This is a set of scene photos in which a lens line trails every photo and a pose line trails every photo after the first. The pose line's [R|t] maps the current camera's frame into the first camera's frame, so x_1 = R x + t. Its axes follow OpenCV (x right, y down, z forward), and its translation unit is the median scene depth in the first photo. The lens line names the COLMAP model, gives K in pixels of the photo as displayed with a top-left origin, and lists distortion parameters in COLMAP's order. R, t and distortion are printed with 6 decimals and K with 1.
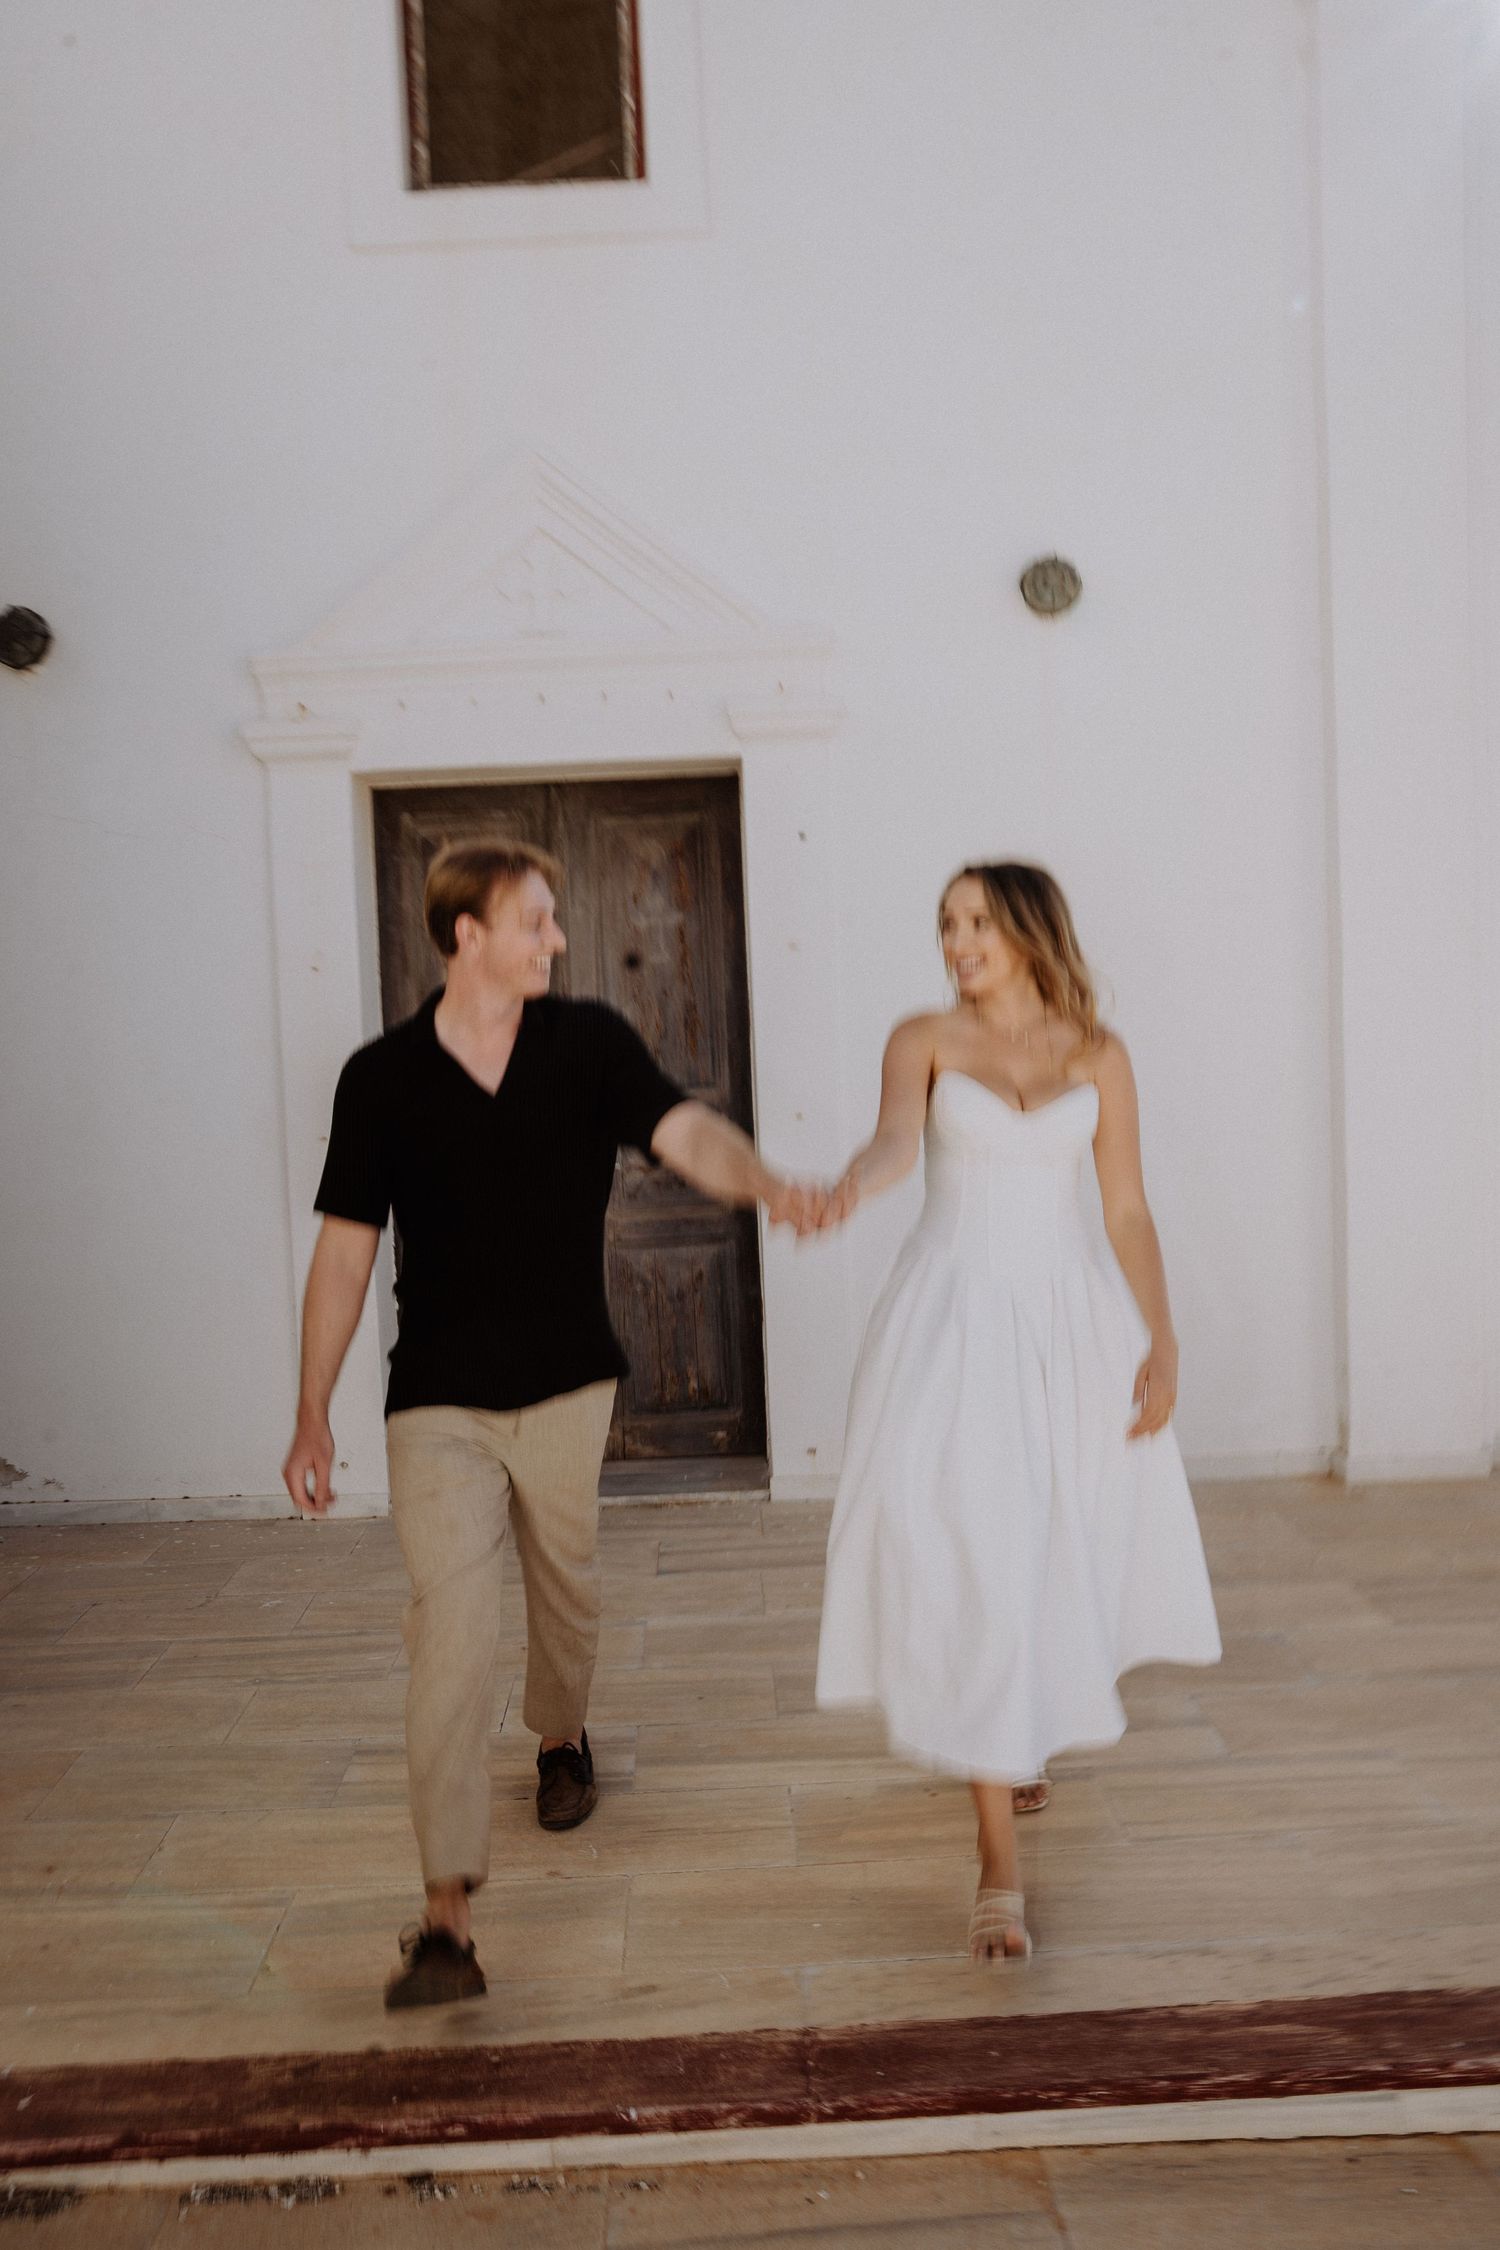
lens RADIAL K [[1714.9, 0, 739.8], [0, 1714.9, 1131.0], [0, 0, 1]] dist [-0.092354, 0.103768]
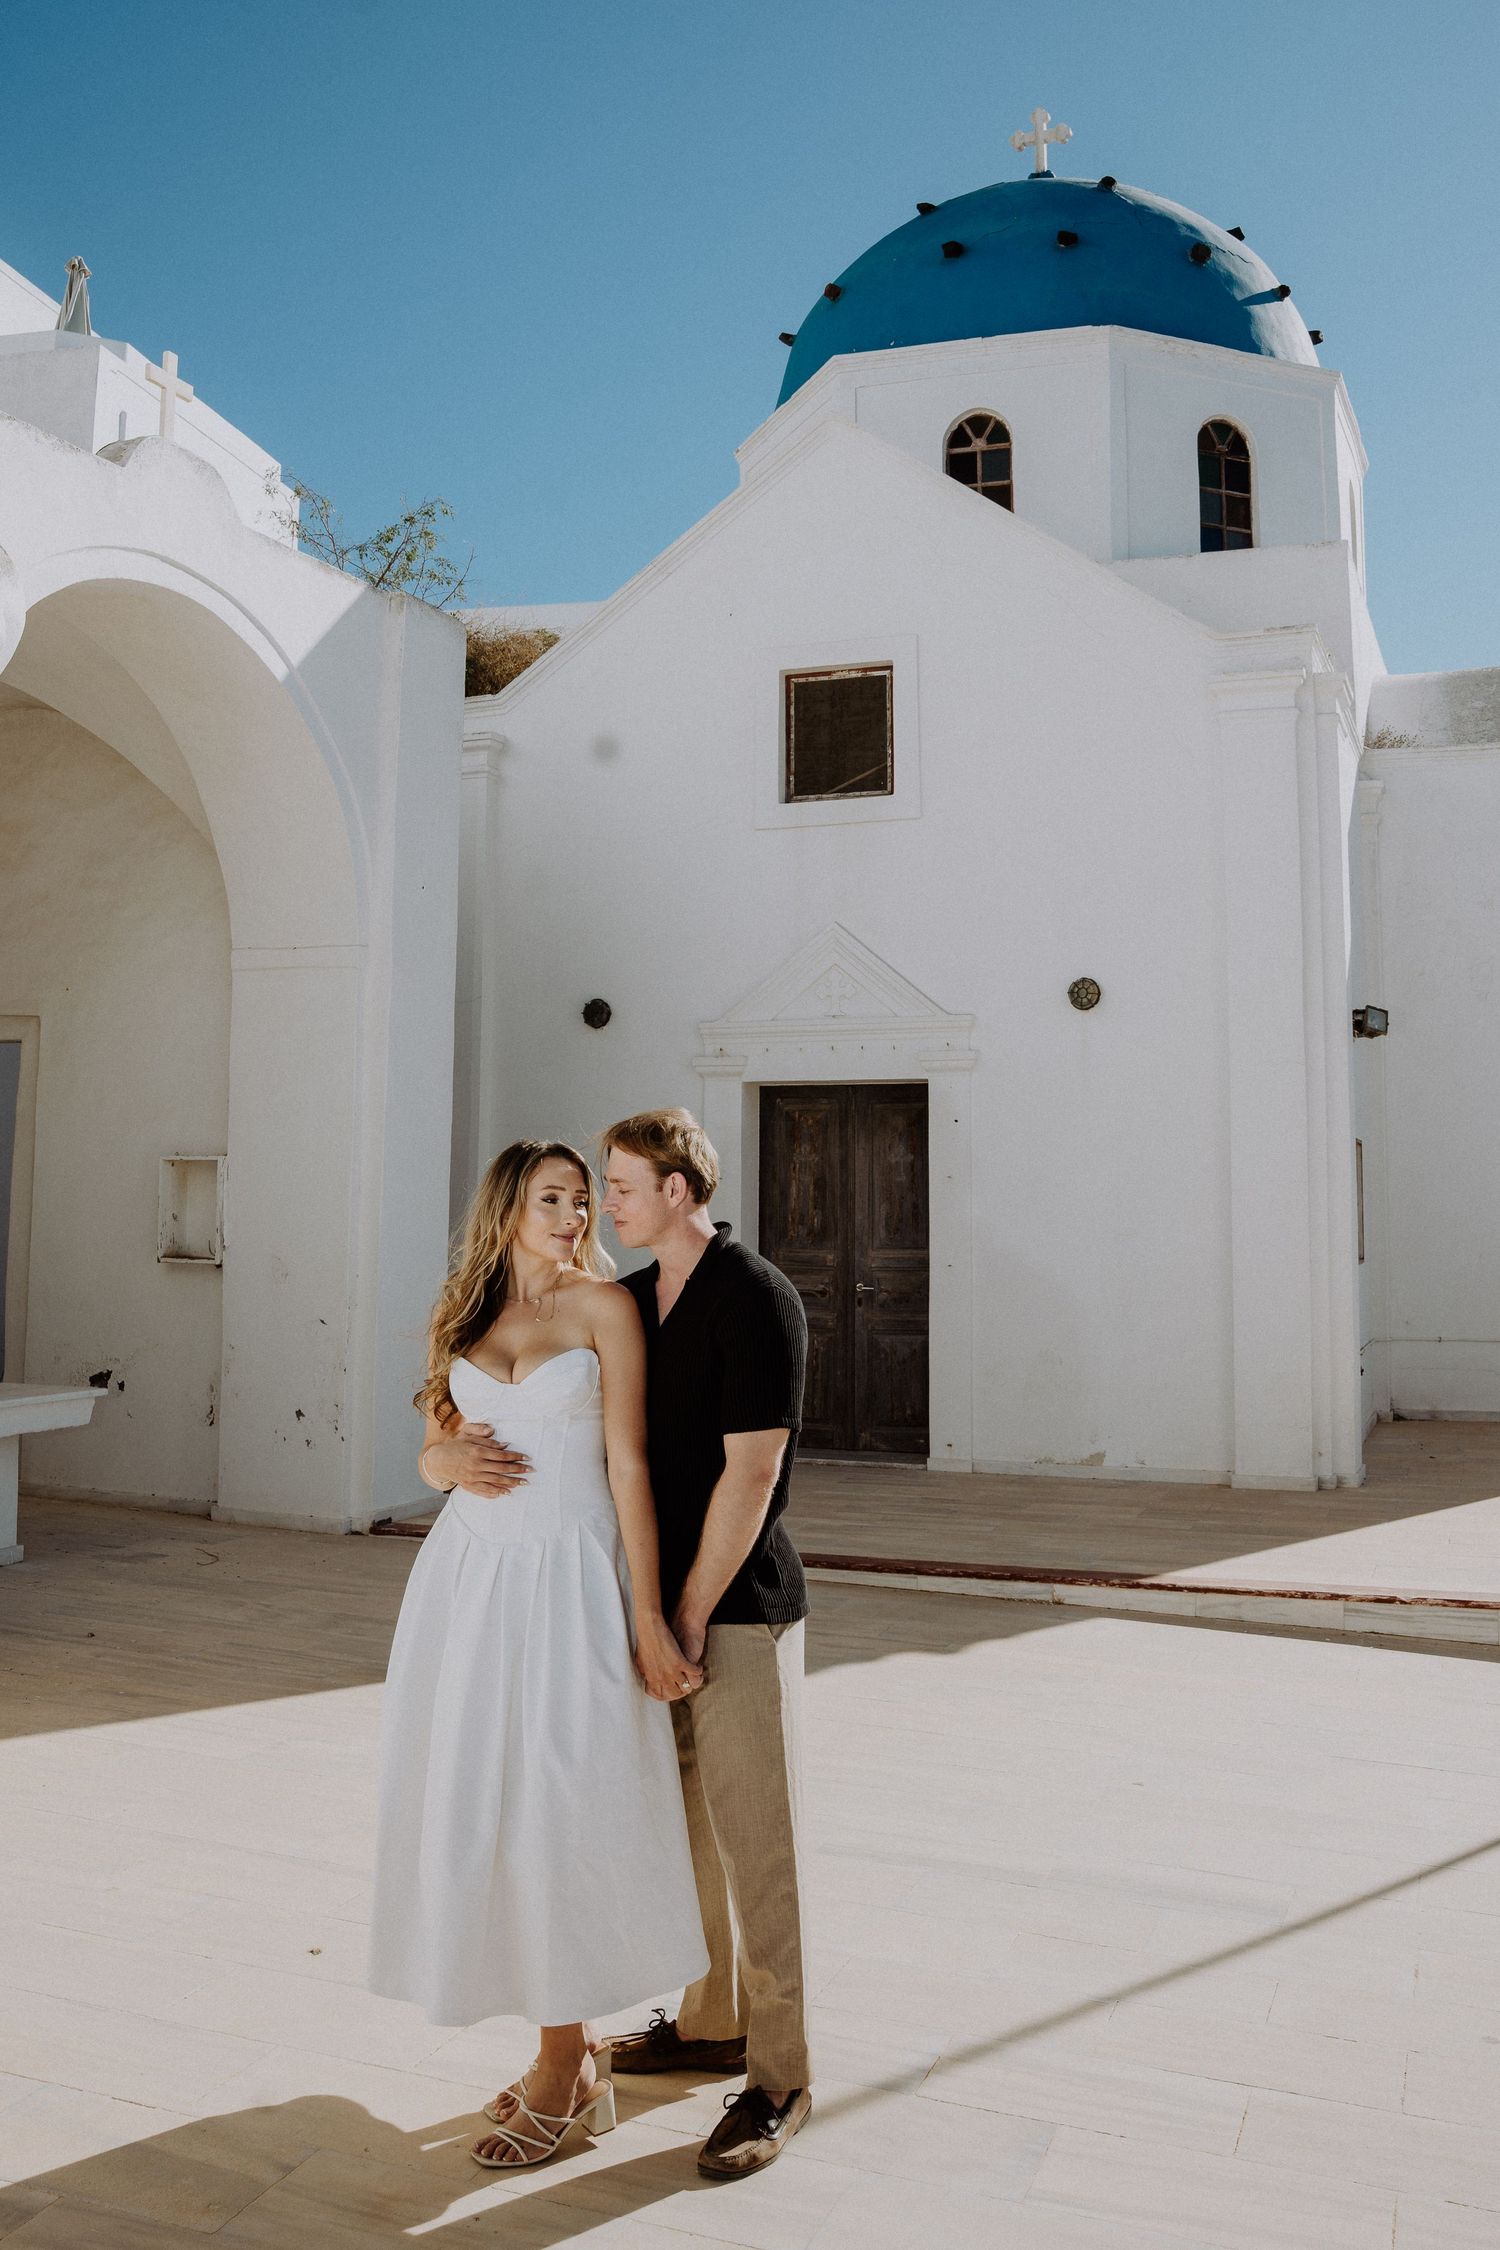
lens RADIAL K [[2039.4, 0, 744.0], [0, 2039.4, 995.1], [0, 0, 1]] dist [-0.053951, 0.000000]
pose [[0.925683, 0.007561, -0.378225, 0.702048], [-0.067189, 0.987191, -0.144706, 0.039026], [0.372286, 0.159365, 0.914333, -1.256549]]
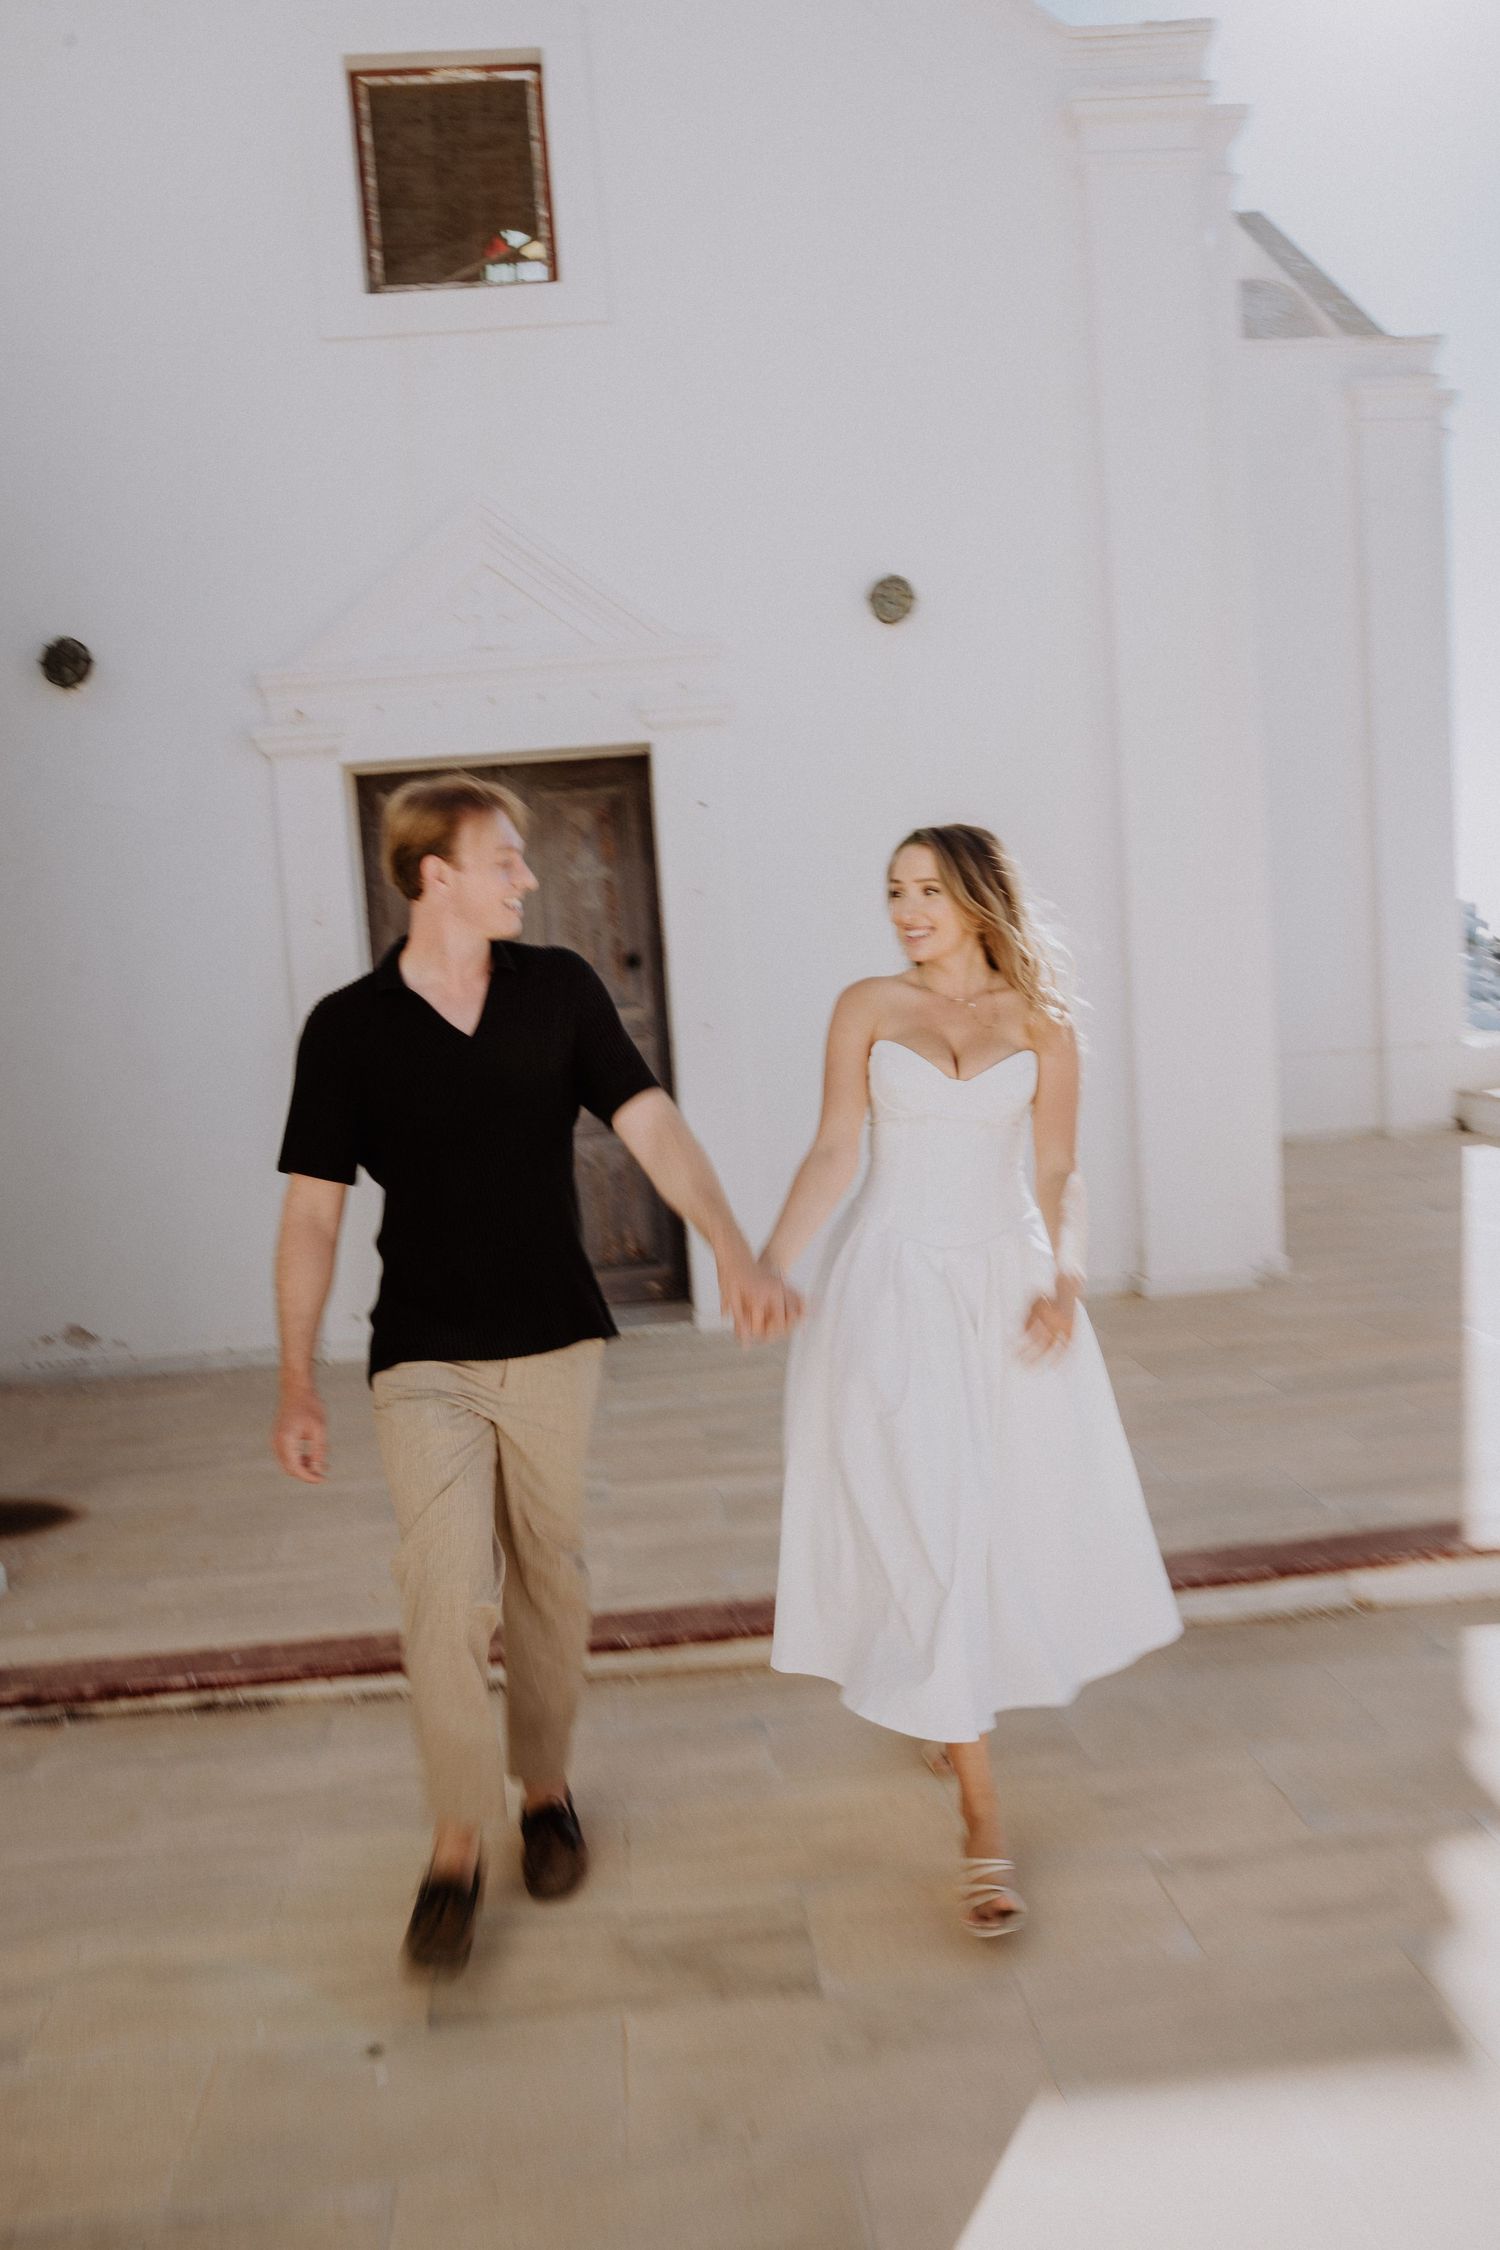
lens RADIAL K [[1714.9, 0, 737.5], [0, 1714.9, 1130.8], [0, 0, 1]] dist [-0.092354, 0.103768]
pose [[0.998107, -0.038032, 0.048334, -0.008039], [0.036105, 0.998541, 0.040142, 0.019151], [-0.049790, -0.038321, 0.998024, -0.276248]]
